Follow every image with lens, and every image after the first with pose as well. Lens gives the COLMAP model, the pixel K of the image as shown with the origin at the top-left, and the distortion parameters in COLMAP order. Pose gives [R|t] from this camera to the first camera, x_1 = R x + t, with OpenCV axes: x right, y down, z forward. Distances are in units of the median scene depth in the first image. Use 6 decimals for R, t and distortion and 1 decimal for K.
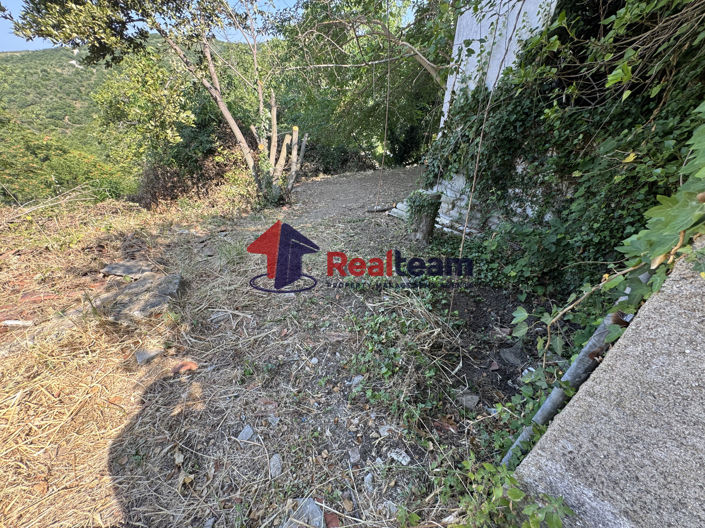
lens RADIAL K [[282.0, 0, 351.5], [0, 282.0, 264.1], [0, 0, 1]] dist [-0.004396, 0.000625]
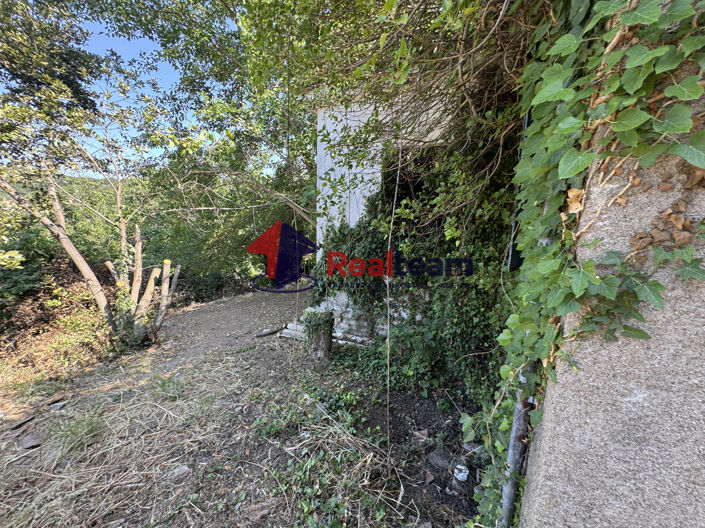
lens RADIAL K [[282.0, 0, 351.5], [0, 282.0, 264.1], [0, 0, 1]] dist [-0.004396, 0.000625]
pose [[0.903836, -0.066500, 0.422679, -0.064422], [0.225396, 0.913673, -0.338227, -0.028471], [-0.363698, 0.400972, 0.840800, -0.016799]]
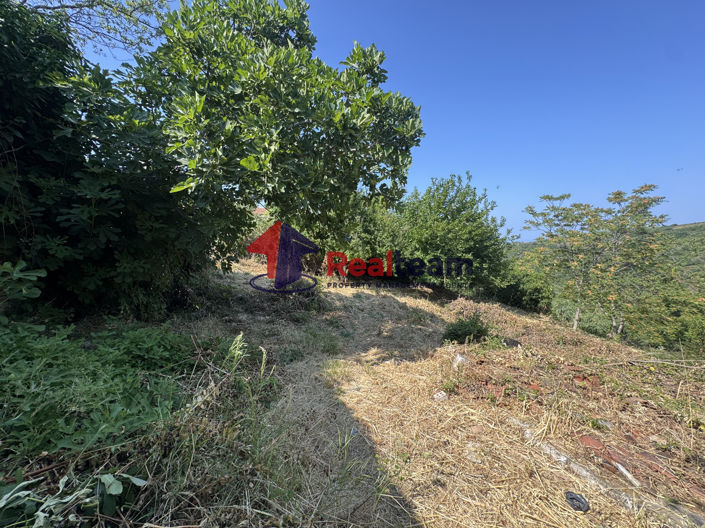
lens RADIAL K [[282.0, 0, 351.5], [0, 282.0, 264.1], [0, 0, 1]] dist [-0.004396, 0.000625]
pose [[-0.093209, 0.063220, -0.993637, -0.082882], [-0.541347, 0.834359, 0.103867, 0.006841], [0.835617, 0.547584, -0.043546, -0.112383]]
